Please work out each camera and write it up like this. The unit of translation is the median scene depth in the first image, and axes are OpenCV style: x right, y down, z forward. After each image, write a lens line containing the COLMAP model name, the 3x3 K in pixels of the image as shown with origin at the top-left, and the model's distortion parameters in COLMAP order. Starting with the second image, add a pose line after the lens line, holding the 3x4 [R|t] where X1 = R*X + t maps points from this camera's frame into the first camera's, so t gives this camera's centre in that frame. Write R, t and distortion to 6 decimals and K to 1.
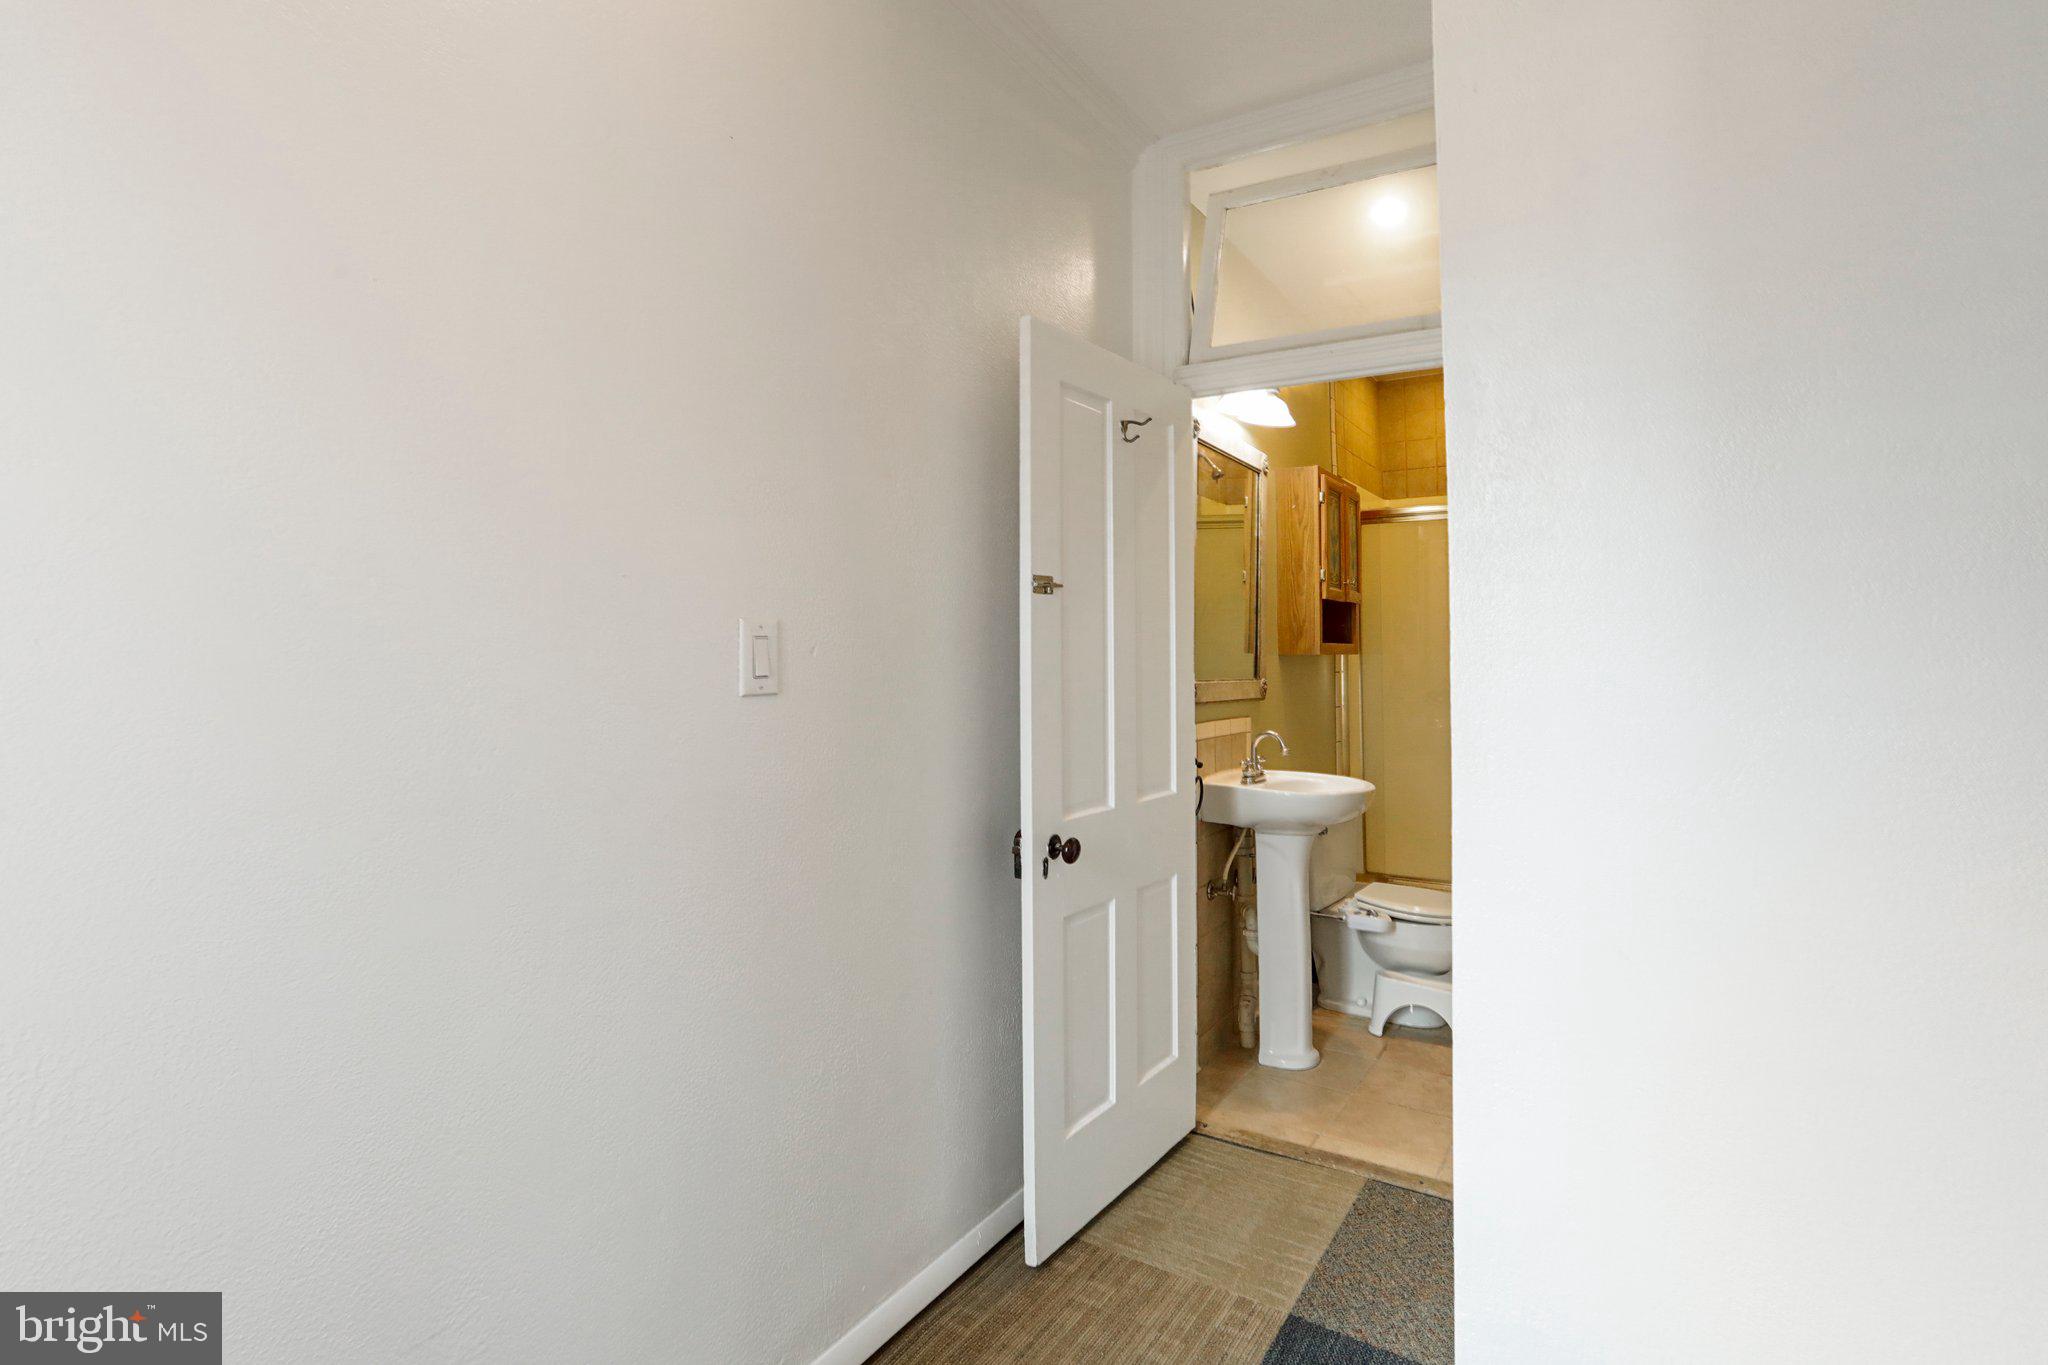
lens RADIAL K [[1006.1, 0, 1033.1], [0, 1006.1, 663.9], [0, 0, 1]] dist [-0.016279, 0.002713]
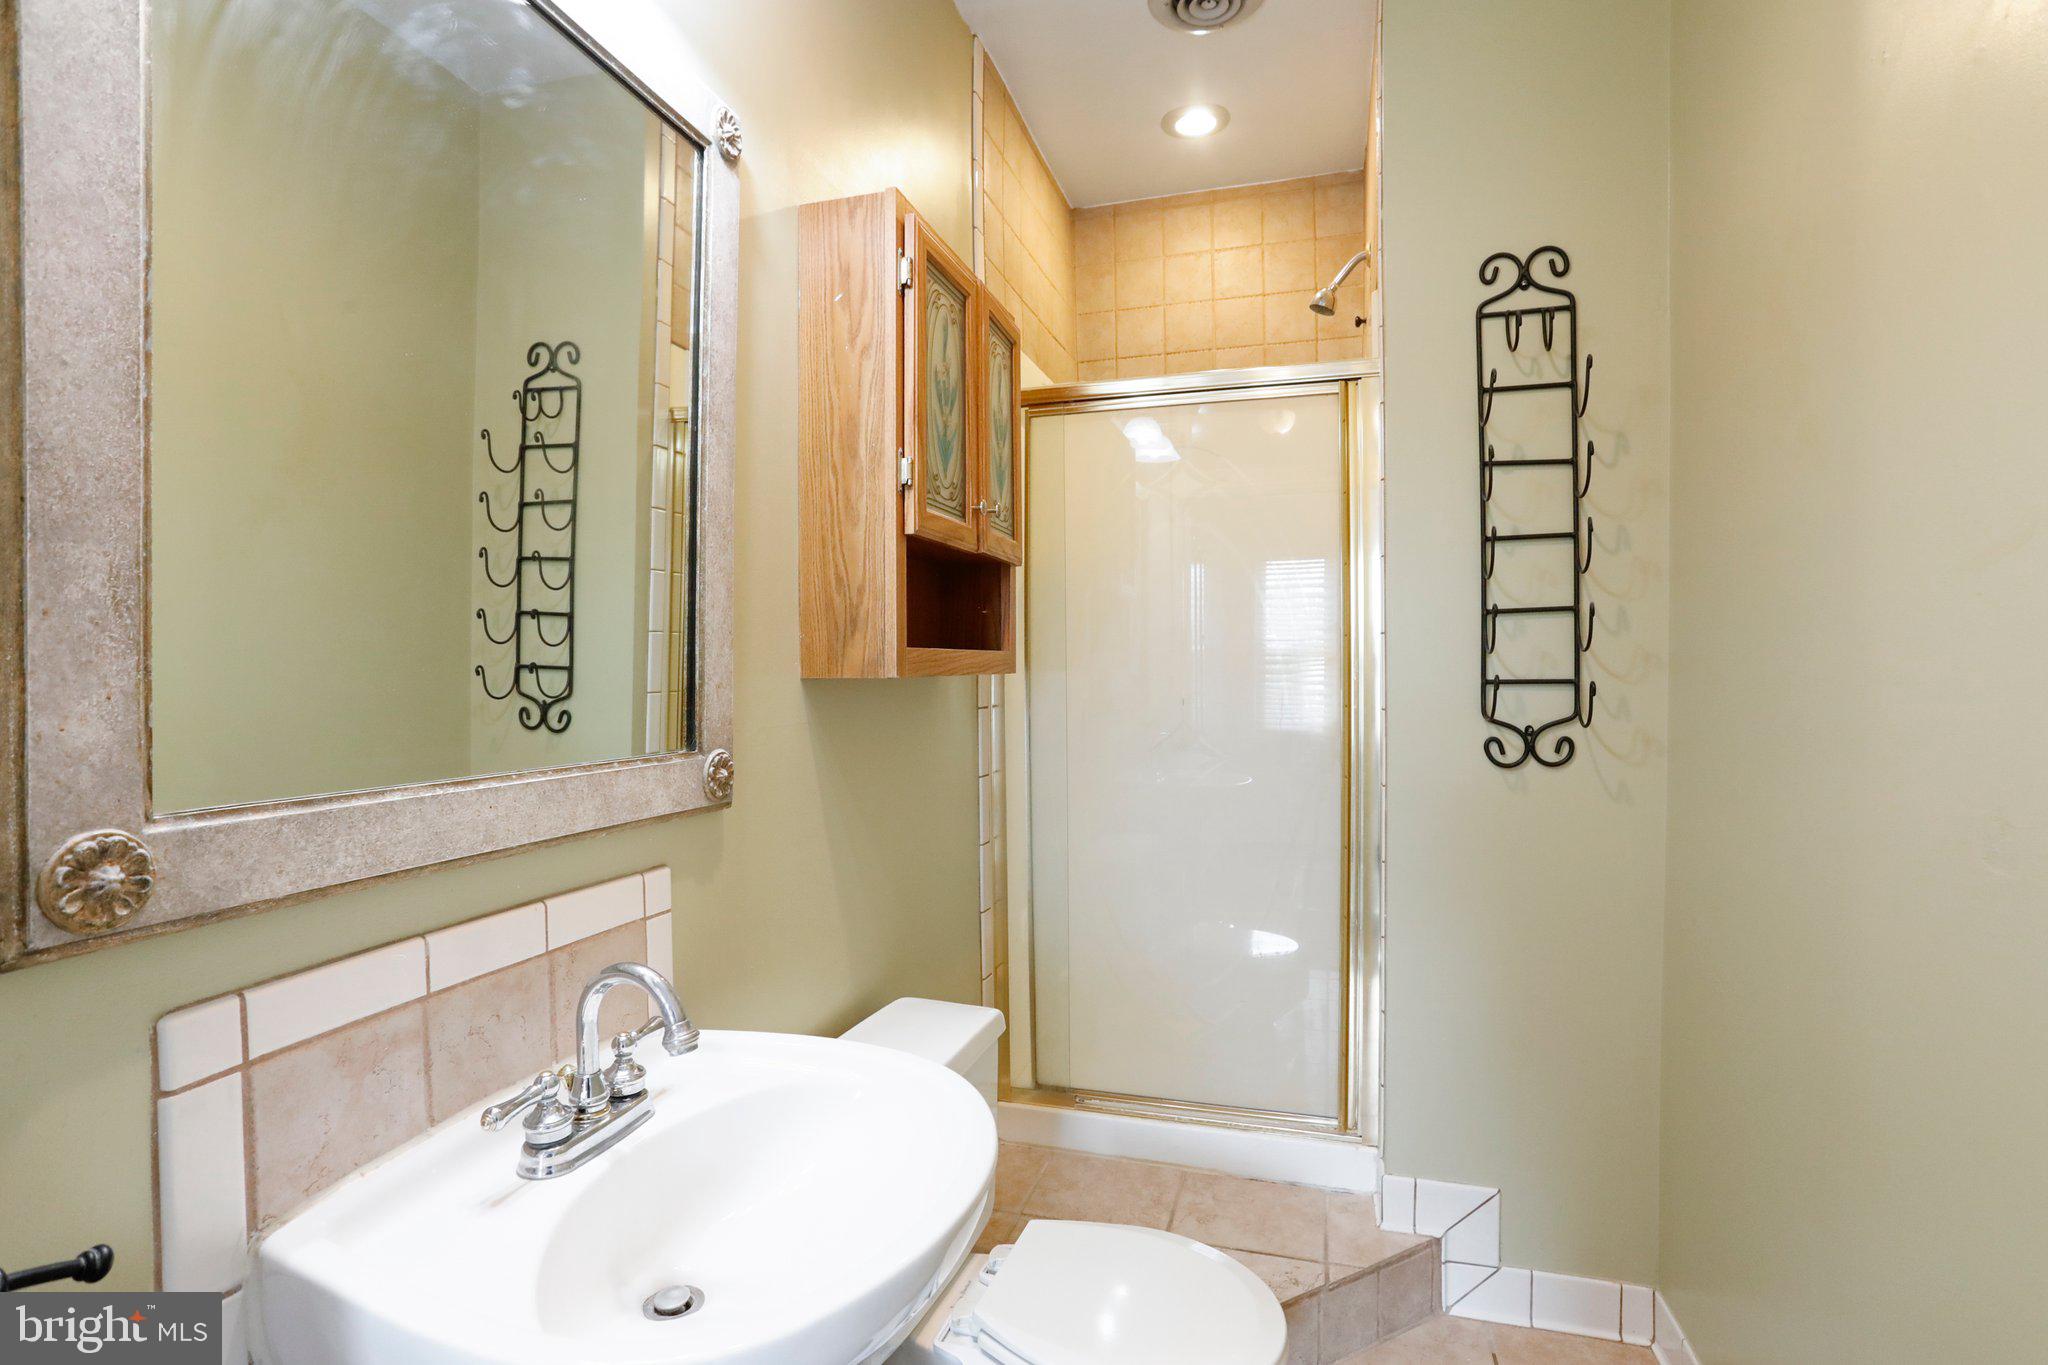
lens RADIAL K [[1006.1, 0, 1020.8], [0, 1006.1, 680.3], [0, 0, 1]] dist [-0.016279, 0.002713]
pose [[0.966045, 0.002580, 0.258361, 0.228154], [-0.006710, 0.999863, 0.015104, -0.014622], [-0.258286, -0.016324, 0.965930, 0.605932]]
